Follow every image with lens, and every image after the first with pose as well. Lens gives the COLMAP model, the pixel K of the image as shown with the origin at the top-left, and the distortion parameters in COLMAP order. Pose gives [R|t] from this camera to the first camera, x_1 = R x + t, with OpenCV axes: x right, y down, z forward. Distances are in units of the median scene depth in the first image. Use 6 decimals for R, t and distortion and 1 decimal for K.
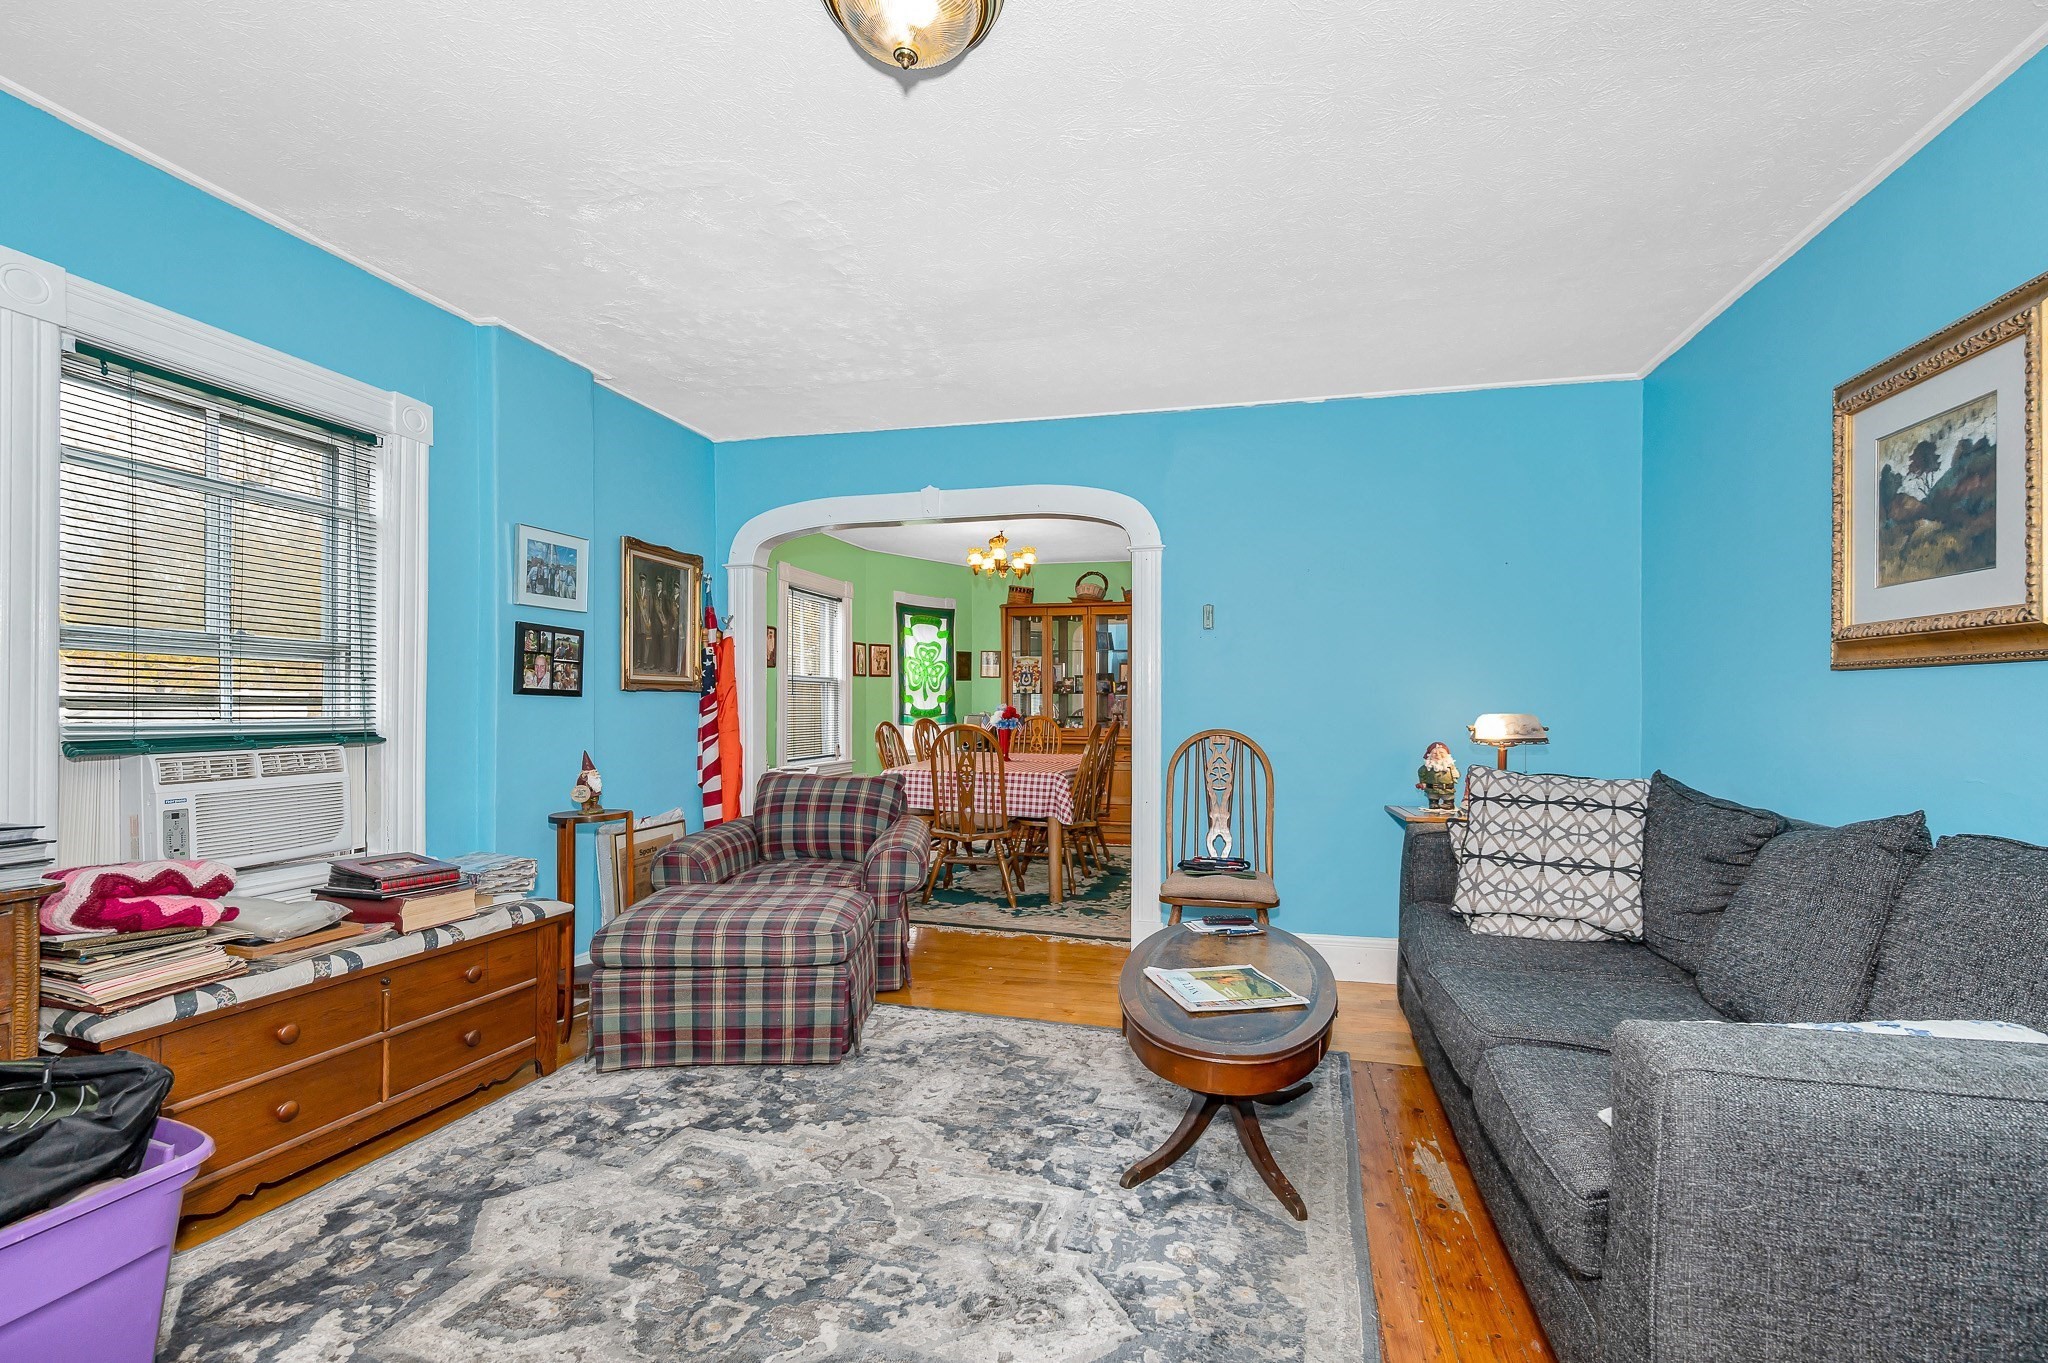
lens RADIAL K [[881.9, 0, 1033.0], [0, 881.9, 700.3], [0, 0, 1]] dist [0.001244, -0.000044]
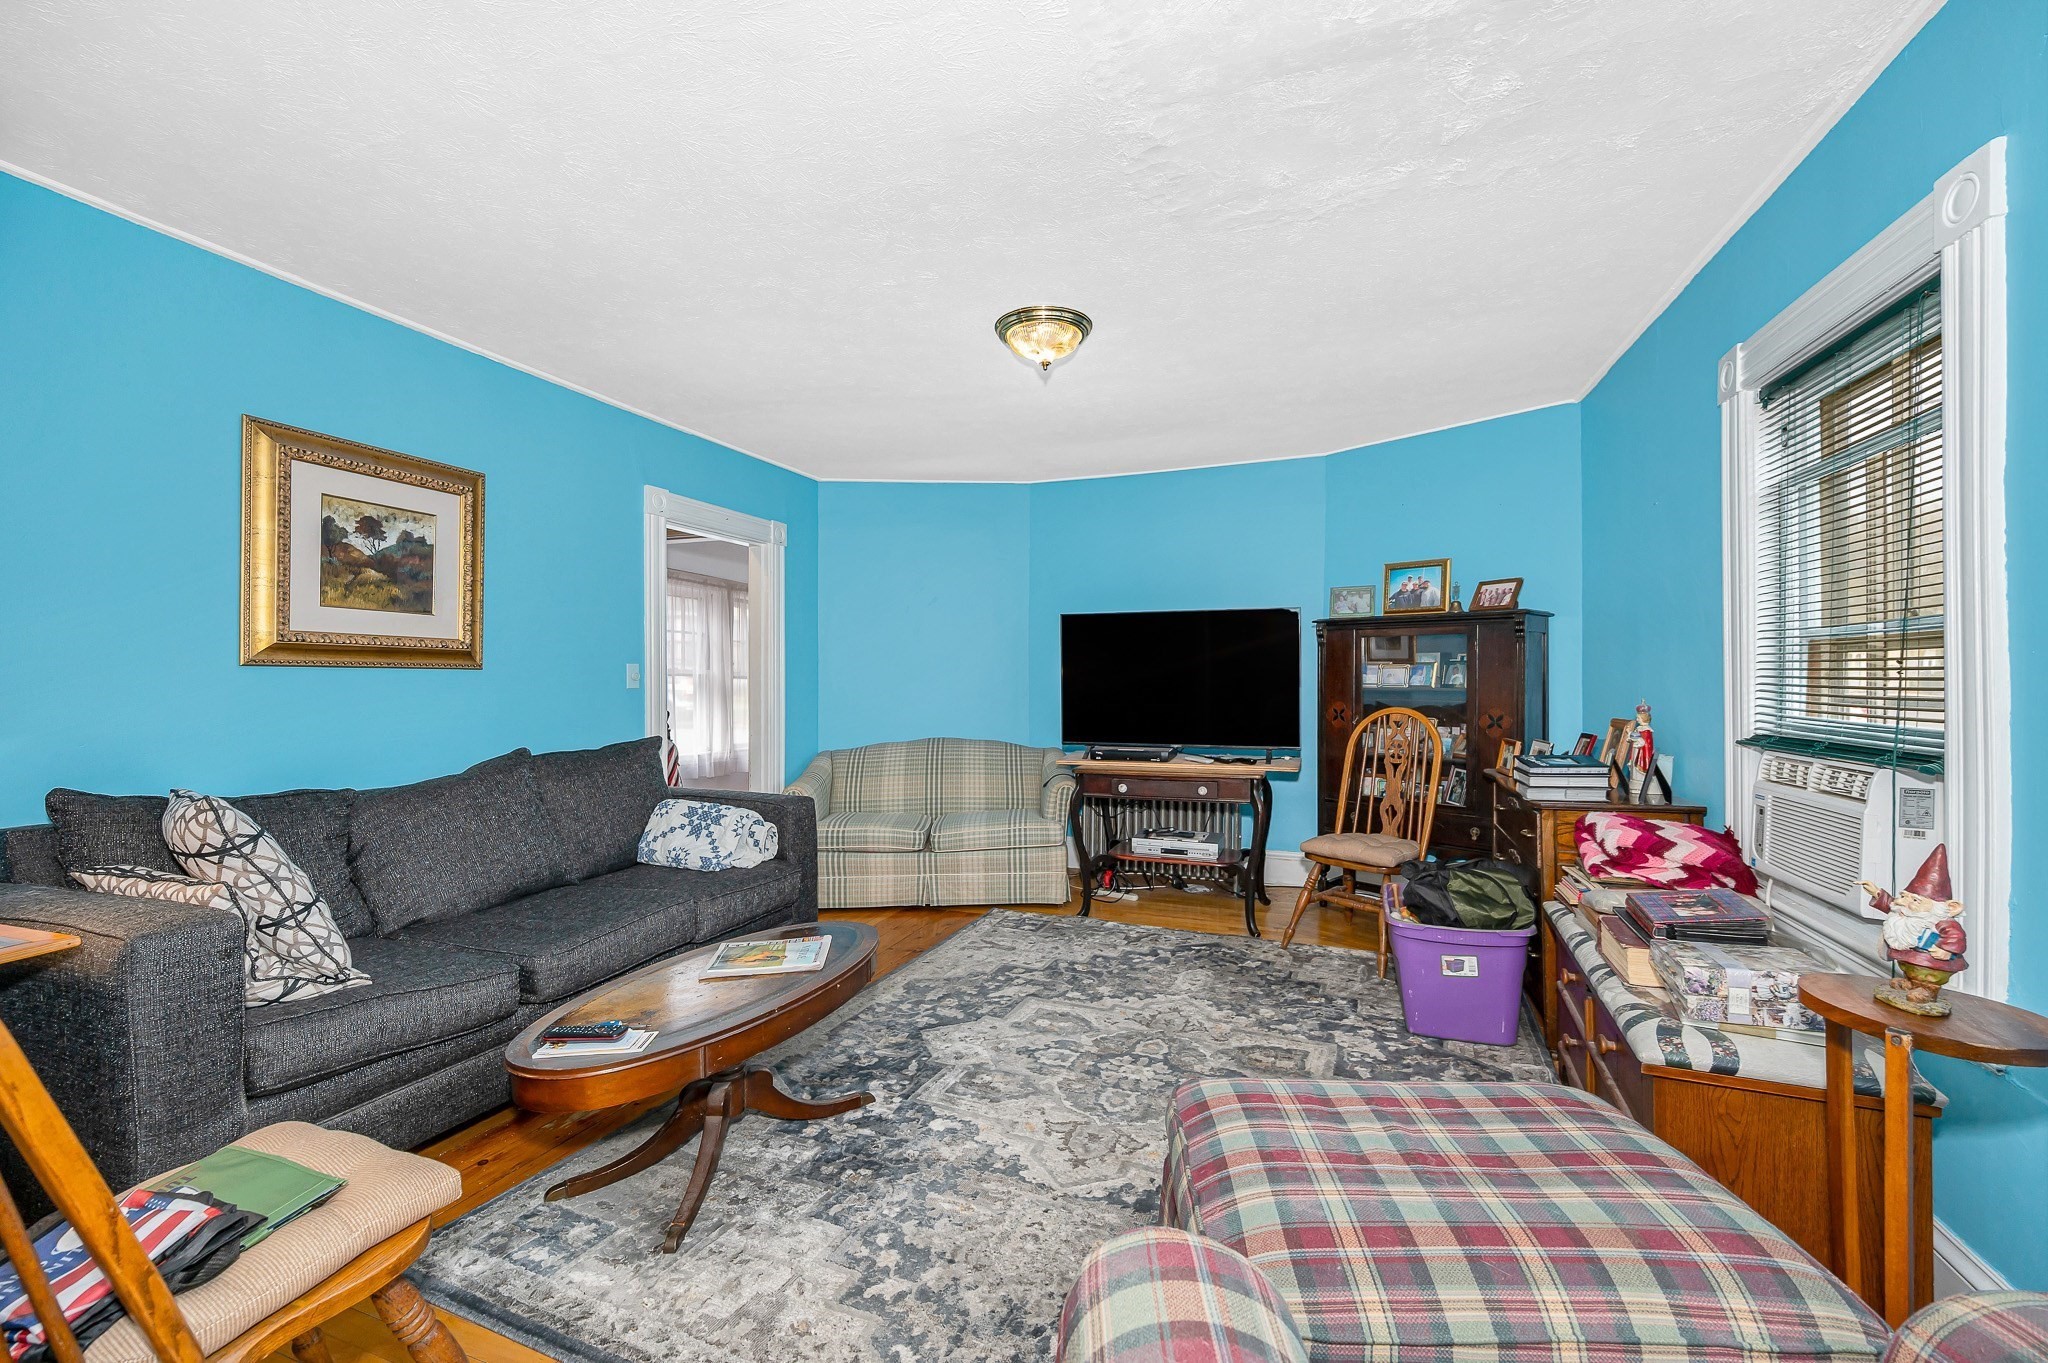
lens RADIAL K [[825.1, 0, 1029.8], [0, 825.1, 679.7], [0, 0, 1]] dist [-0.001945, -0.000300]
pose [[-0.994100, -0.004091, 0.108387, -0.161646], [-0.004493, 0.999984, -0.003466, -0.012740], [-0.108371, -0.003933, -0.994103, 1.498605]]
